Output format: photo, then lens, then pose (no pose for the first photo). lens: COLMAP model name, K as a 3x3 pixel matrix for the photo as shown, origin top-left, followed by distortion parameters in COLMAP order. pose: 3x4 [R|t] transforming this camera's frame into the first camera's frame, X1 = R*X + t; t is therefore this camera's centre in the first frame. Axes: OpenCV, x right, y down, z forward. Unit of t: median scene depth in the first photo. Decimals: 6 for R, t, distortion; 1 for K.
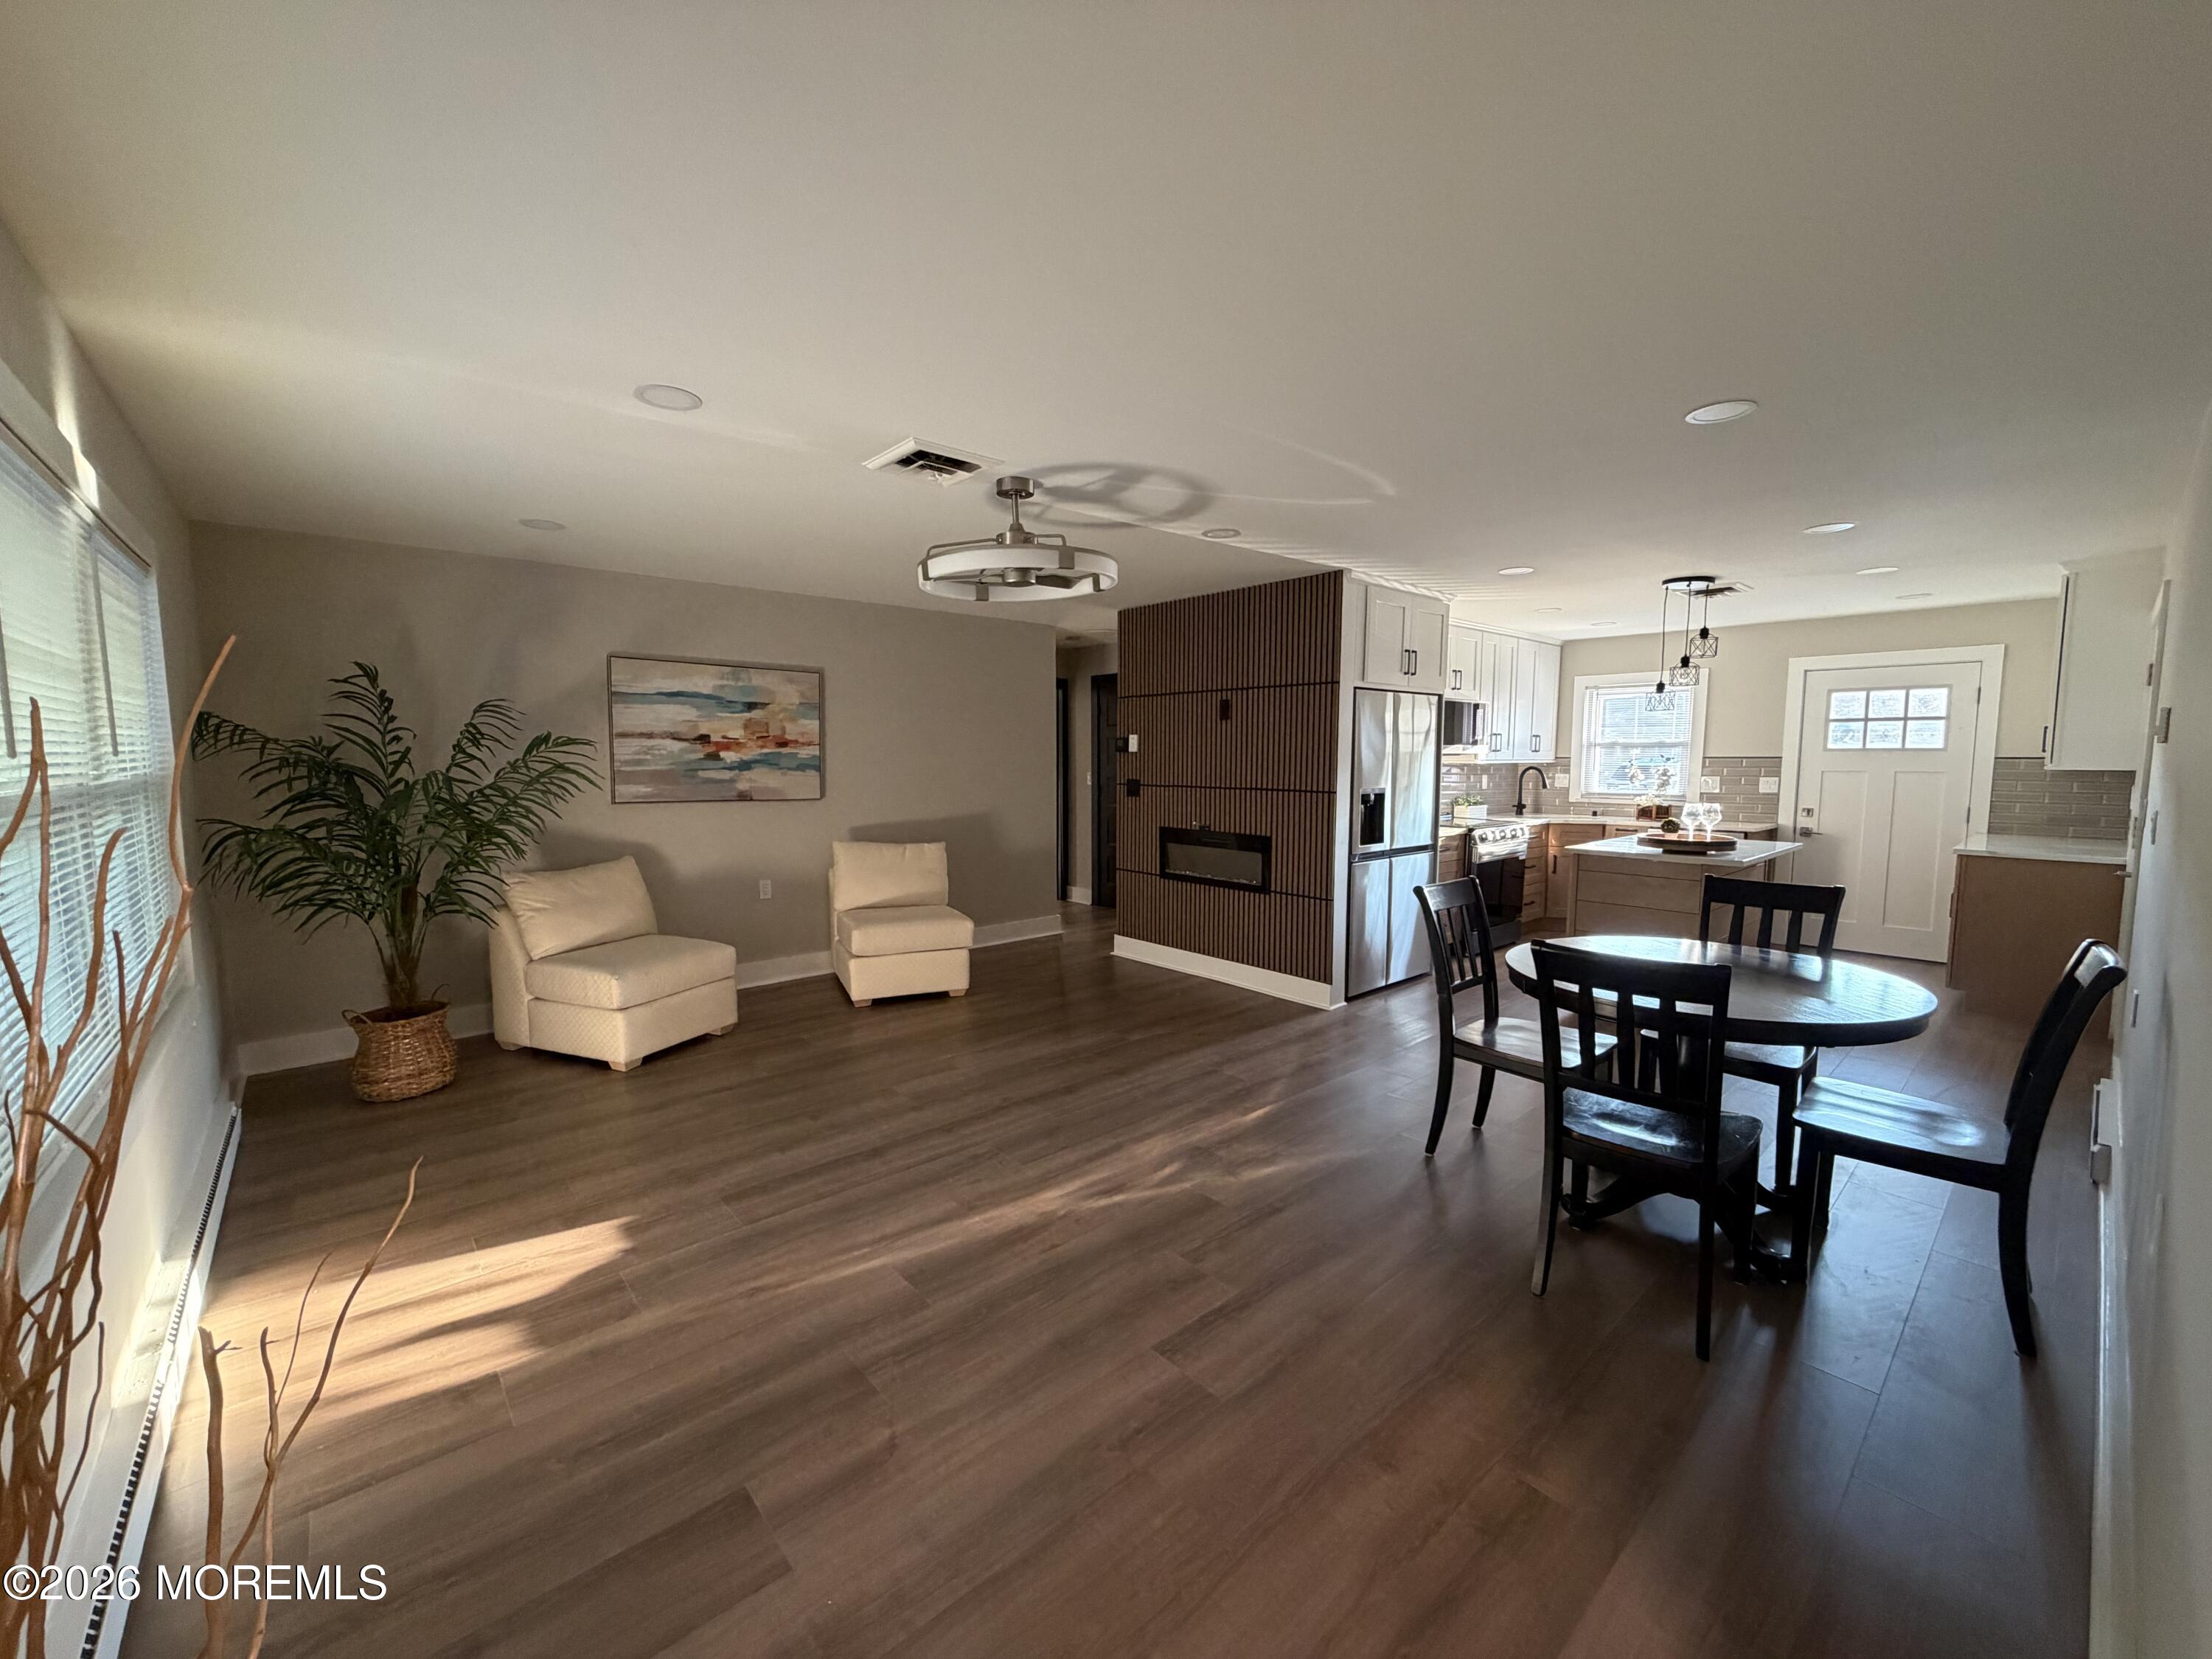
lens RADIAL K [[880.4, 0, 1096.9], [0, 880.4, 827.9], [0, 0, 1]] dist [-0.000394, -0.000167]
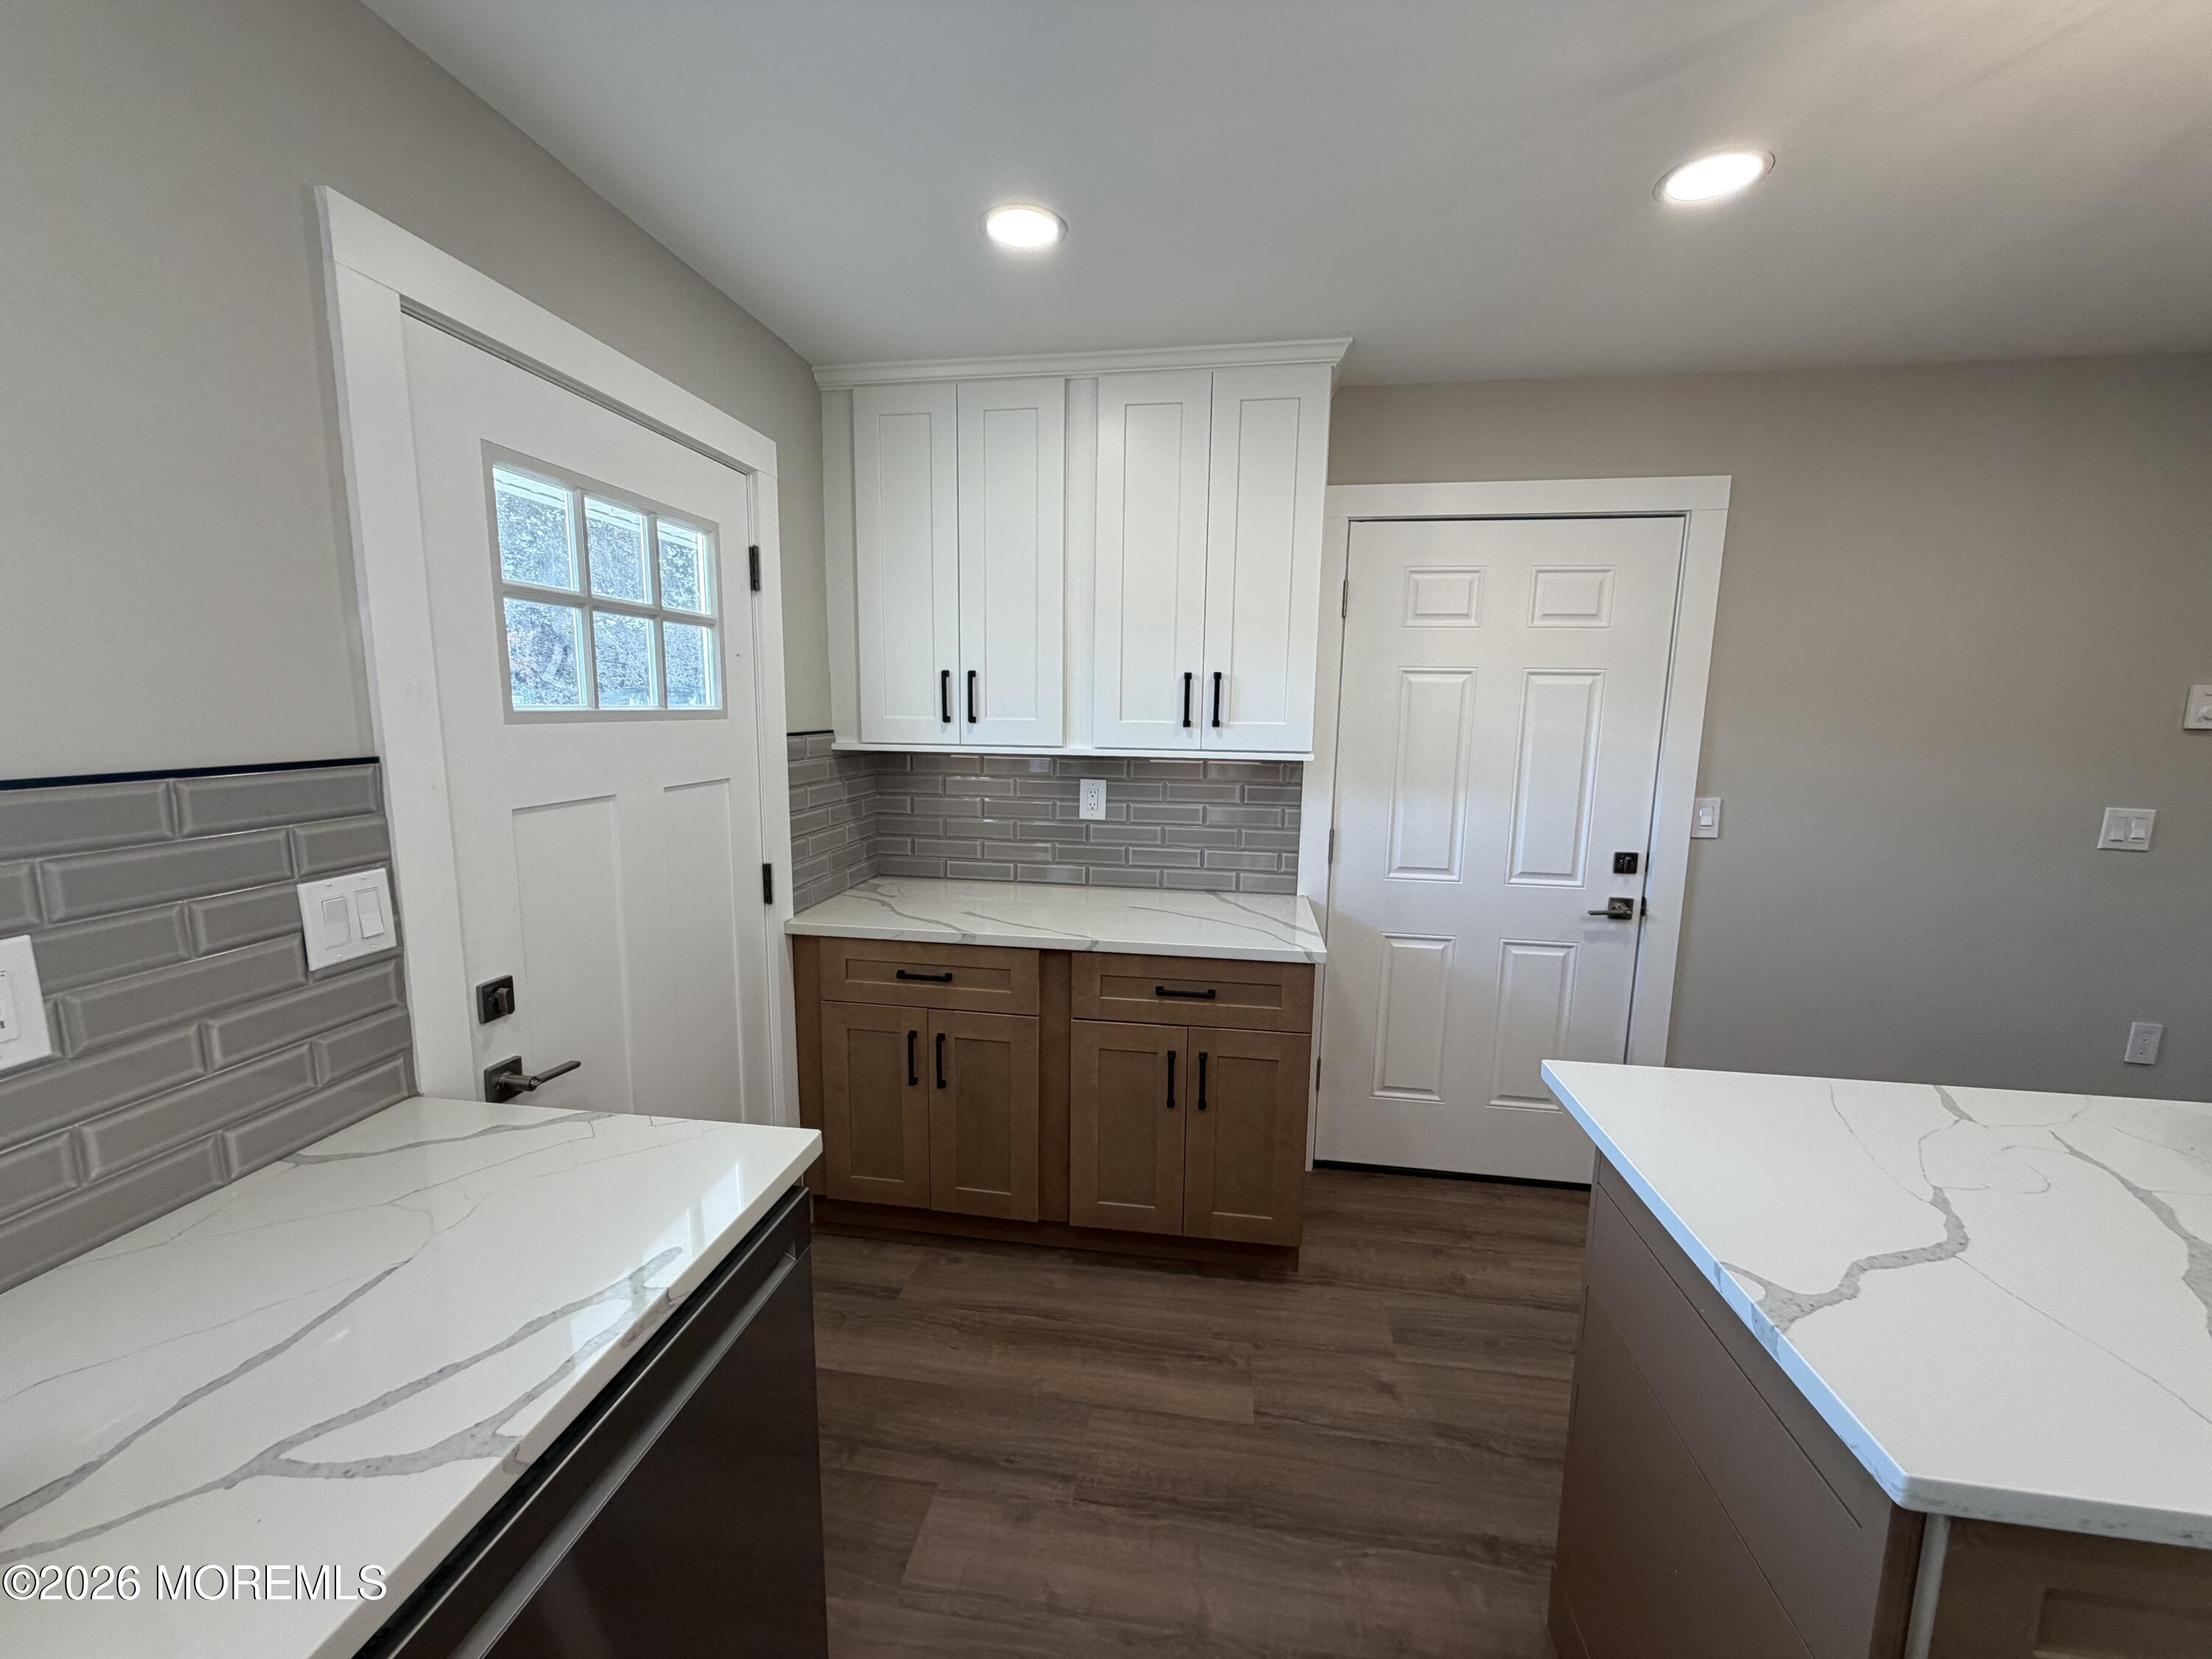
lens RADIAL K [[880.4, 0, 1096.9], [0, 880.4, 827.9], [0, 0, 1]] dist [-0.000394, -0.000167]
pose [[-0.644027, -0.114891, 0.756326, 0.685252], [0.051799, 0.979840, 0.192952, -0.120025], [-0.763247, 0.163444, -0.625092, 1.278499]]
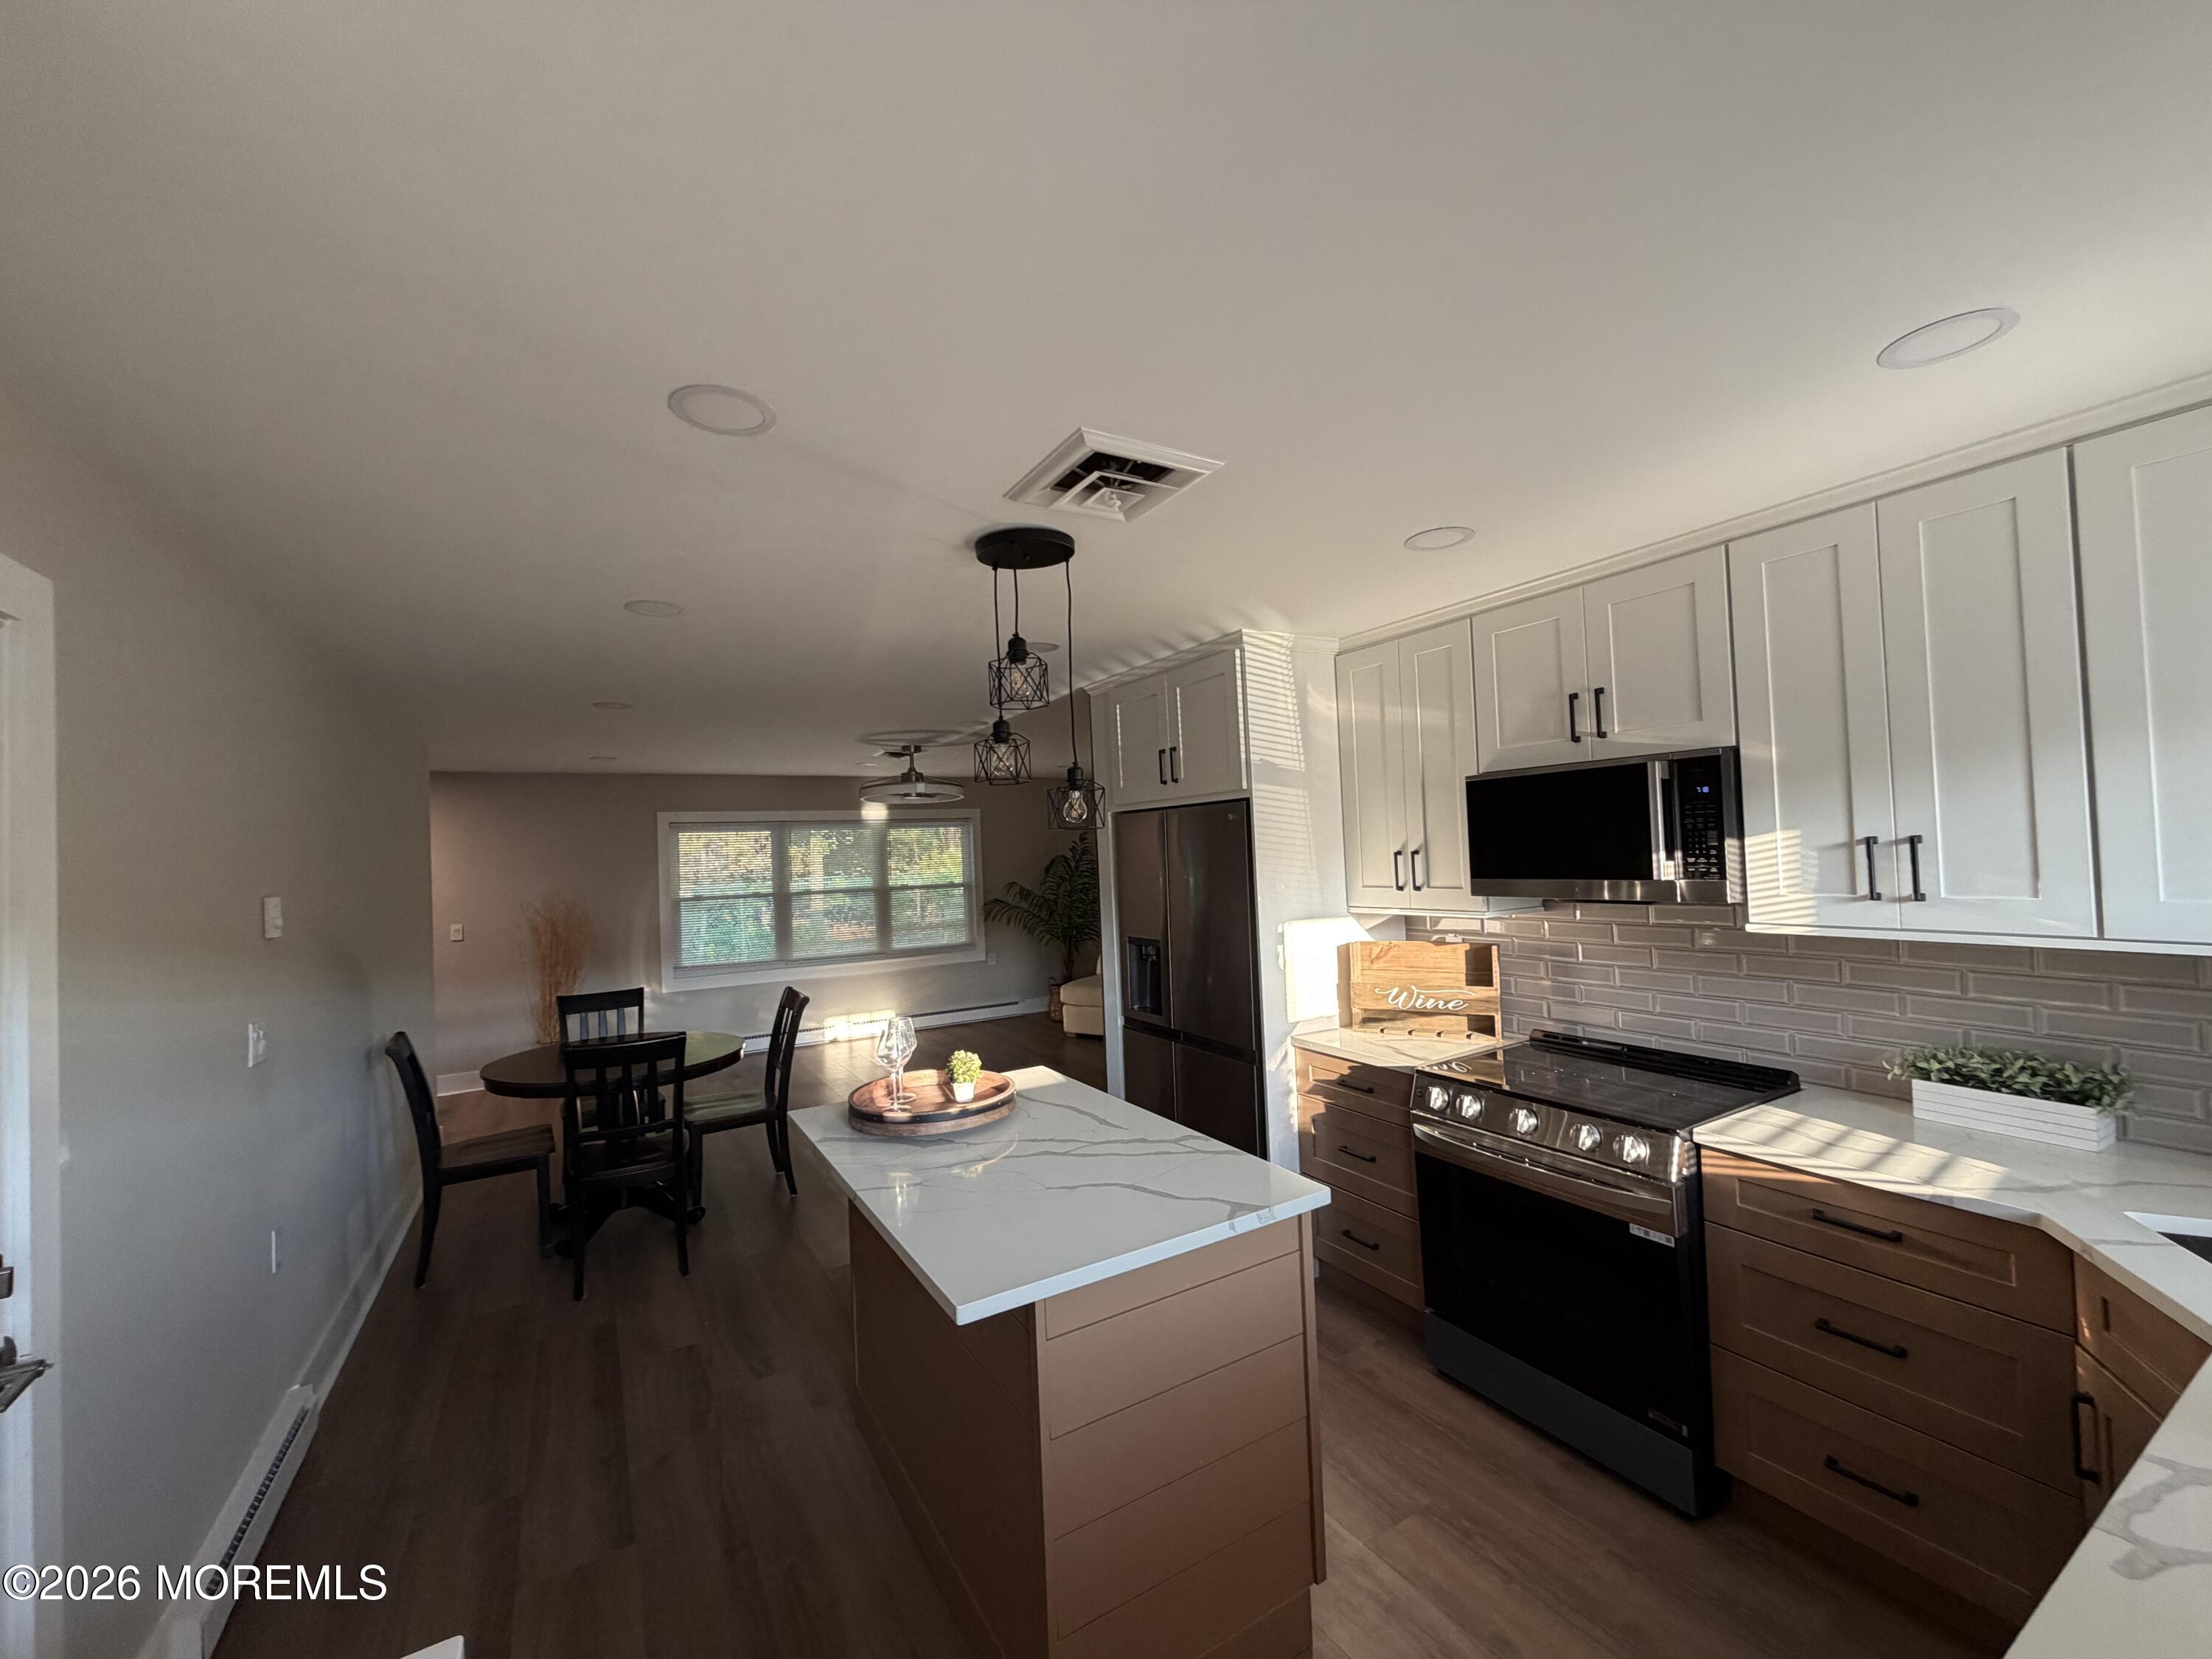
lens RADIAL K [[880.4, 0, 1096.9], [0, 880.4, 827.9], [0, 0, 1]] dist [-0.000394, -0.000167]
pose [[-0.183569, -0.019777, -0.982808, 1.063734], [-0.046552, 0.998851, -0.011405, -0.129098], [0.981904, 0.043658, -0.184279, 1.084846]]
